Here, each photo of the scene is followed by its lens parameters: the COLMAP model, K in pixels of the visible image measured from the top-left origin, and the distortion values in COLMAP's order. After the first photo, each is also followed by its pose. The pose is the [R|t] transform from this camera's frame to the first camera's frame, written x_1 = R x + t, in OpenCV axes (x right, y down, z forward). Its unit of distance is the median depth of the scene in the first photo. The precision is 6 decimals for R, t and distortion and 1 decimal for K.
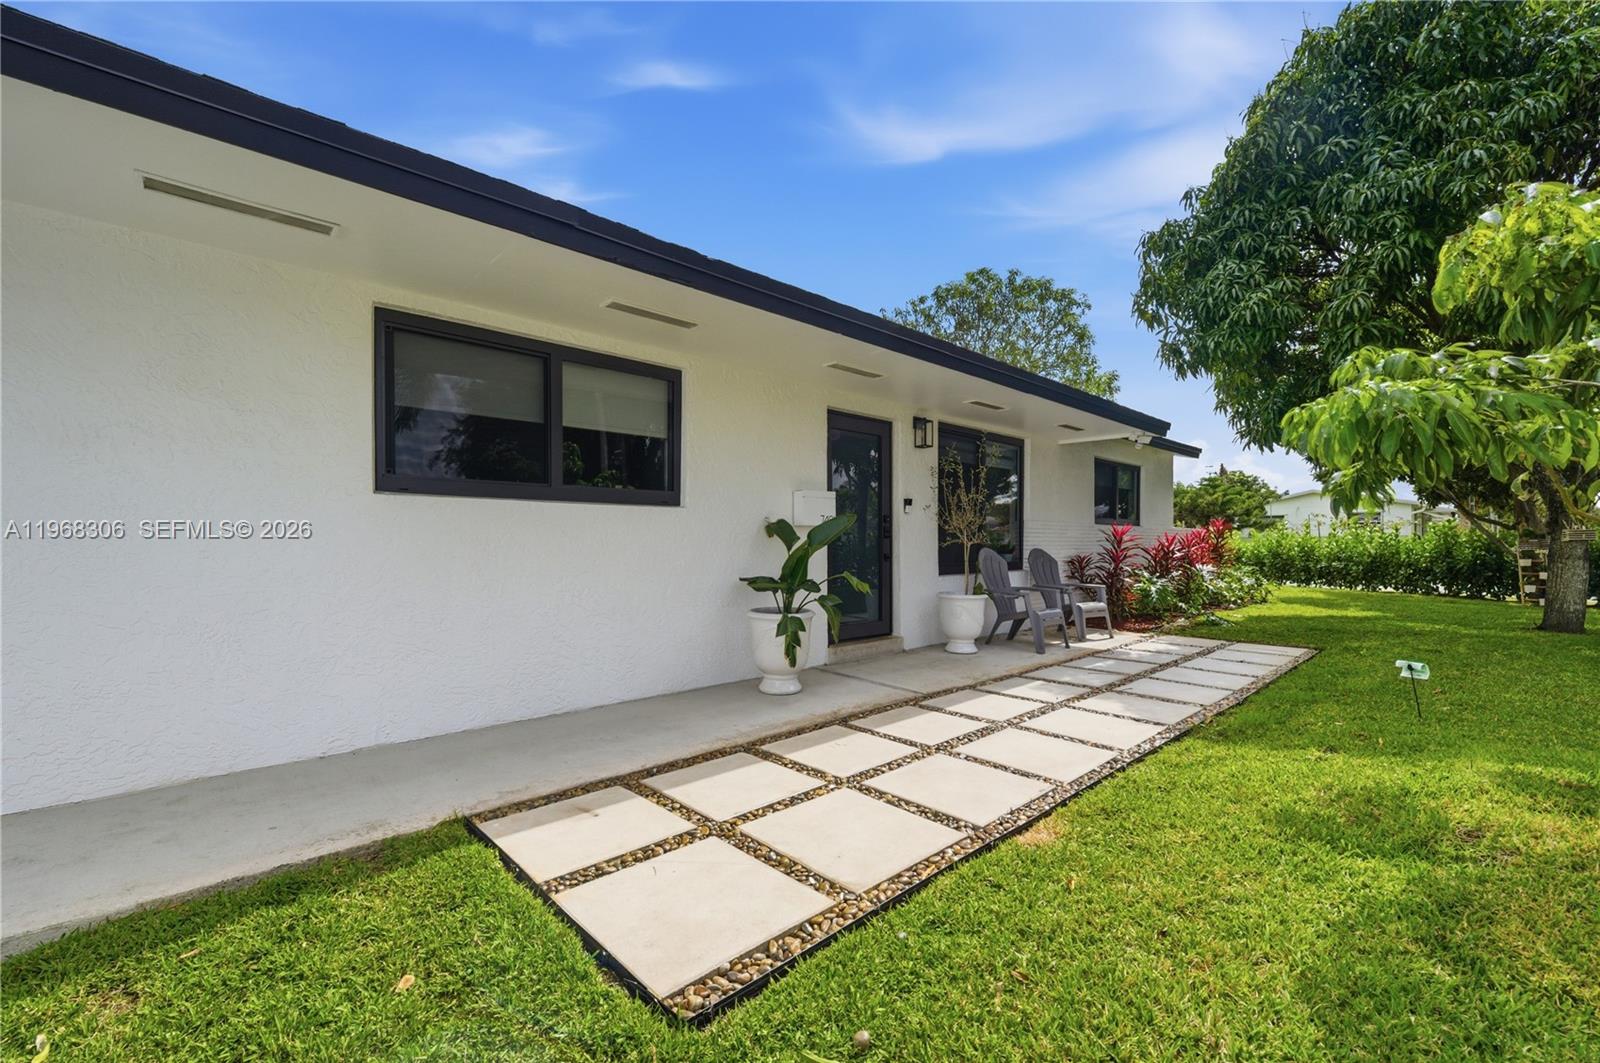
lens RADIAL K [[650.3, 0, 785.6], [0, 650.3, 542.9], [0, 0, 1]] dist [-0.001031, -0.000314]
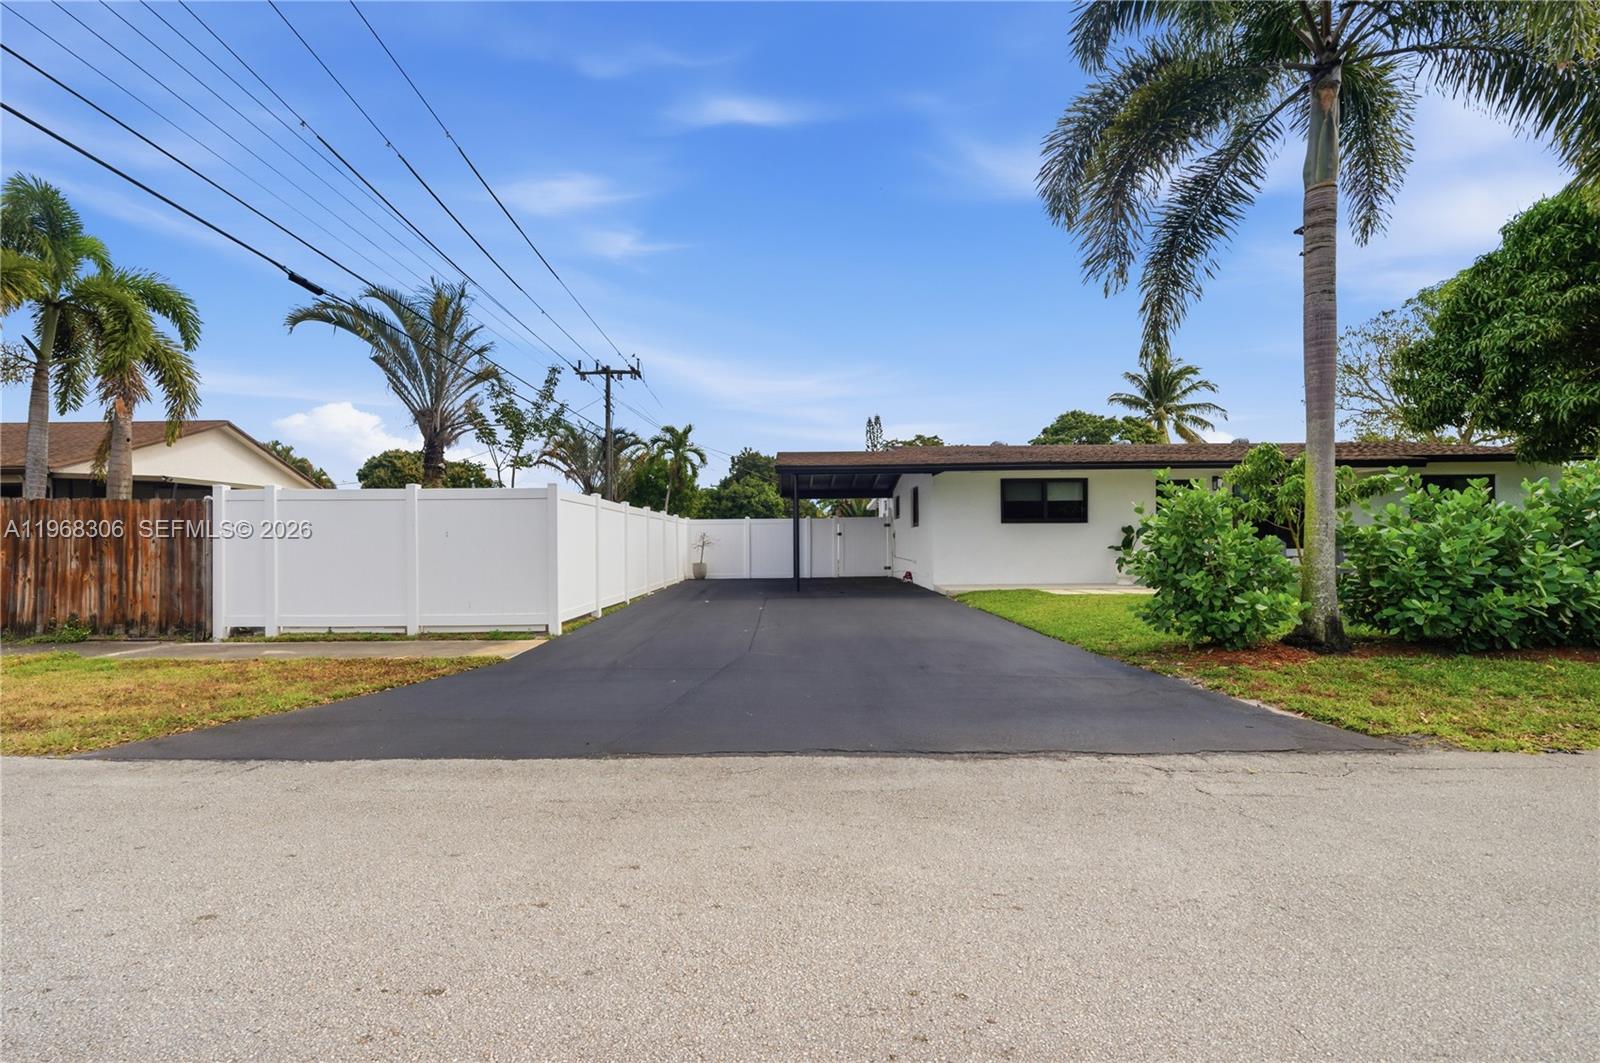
lens RADIAL K [[659.6, 0, 802.0], [0, 659.6, 543.7], [0, 0, 1]] dist [0.001527, 0.000039]
pose [[0.753489, -0.004740, -0.657444, 0.611139], [0.007759, 0.999968, 0.001684, 0.014972], [0.657415, -0.006370, 0.753502, -1.571748]]
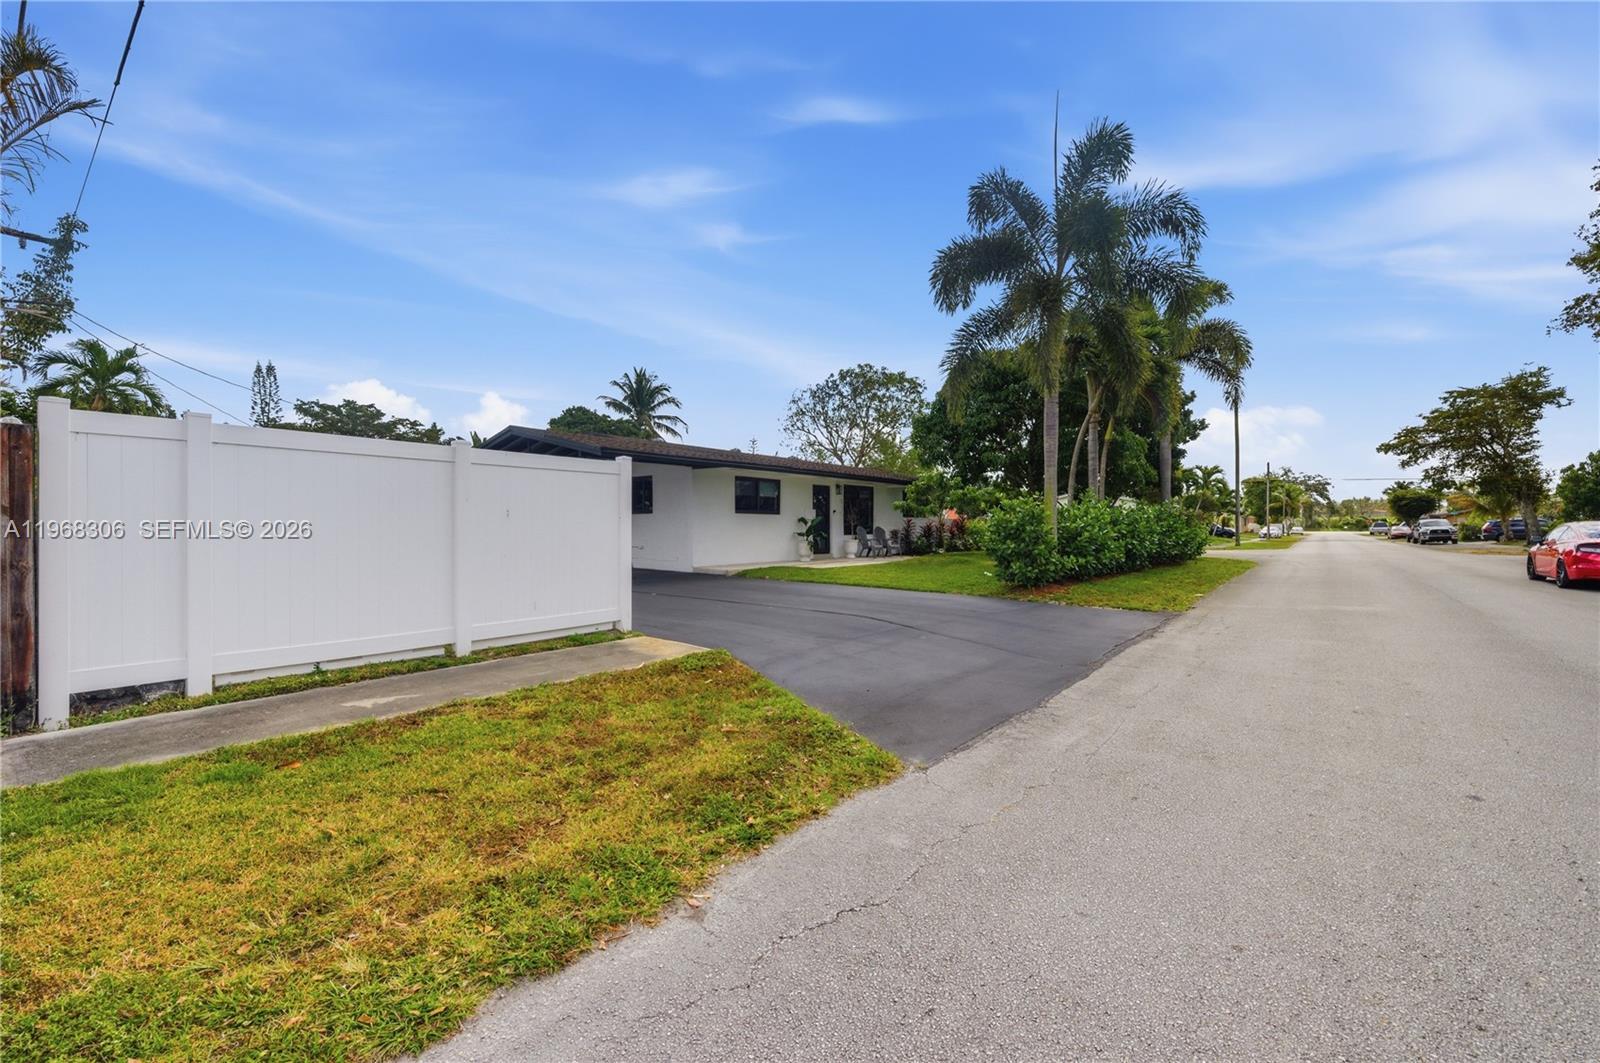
lens RADIAL K [[651.0, 0, 802.6], [0, 651.0, 516.1], [0, 0, 1]] dist [-0.001053, -0.000216]
pose [[0.984674, 0.001197, 0.174404, -0.518074], [0.001490, 0.999882, -0.015277, 0.008784], [-0.174401, 0.015303, 0.984556, -2.097760]]
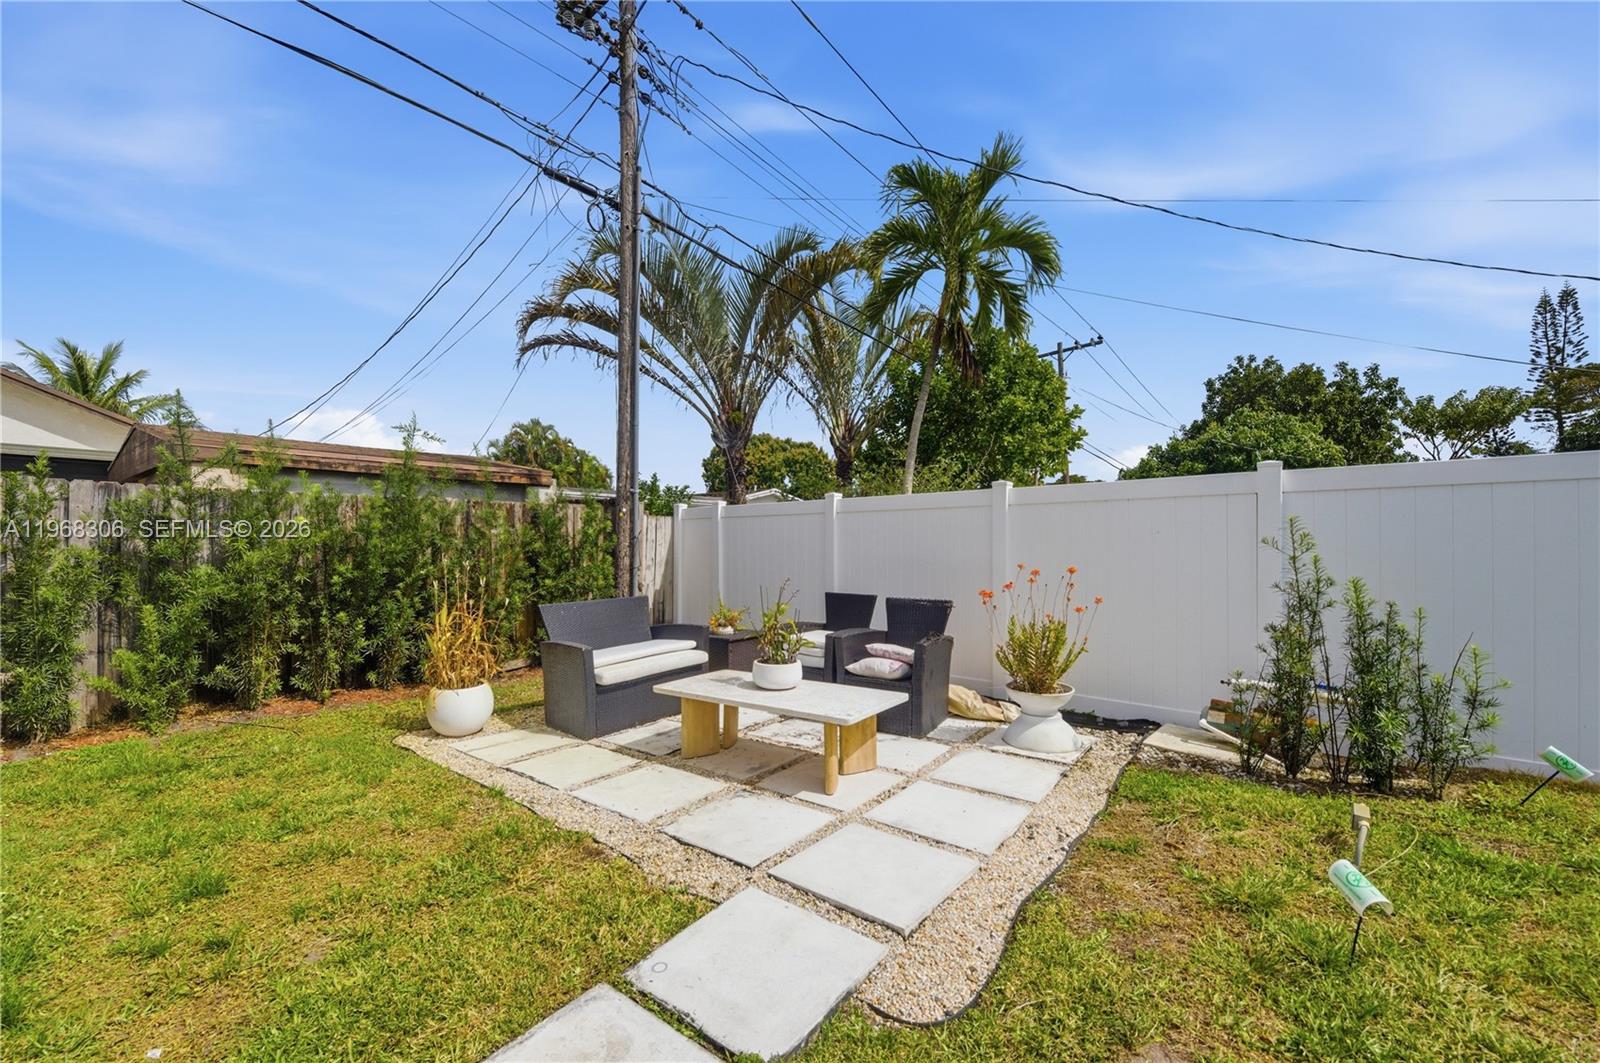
lens RADIAL K [[650.3, 0, 785.6], [0, 650.3, 542.9], [0, 0, 1]] dist [-0.001031, -0.000314]
pose [[0.155280, -0.002289, -0.987868, -1.883166], [0.003877, 0.999991, -0.001708, -0.037005], [0.987863, -0.003564, 0.155288, 0.853508]]
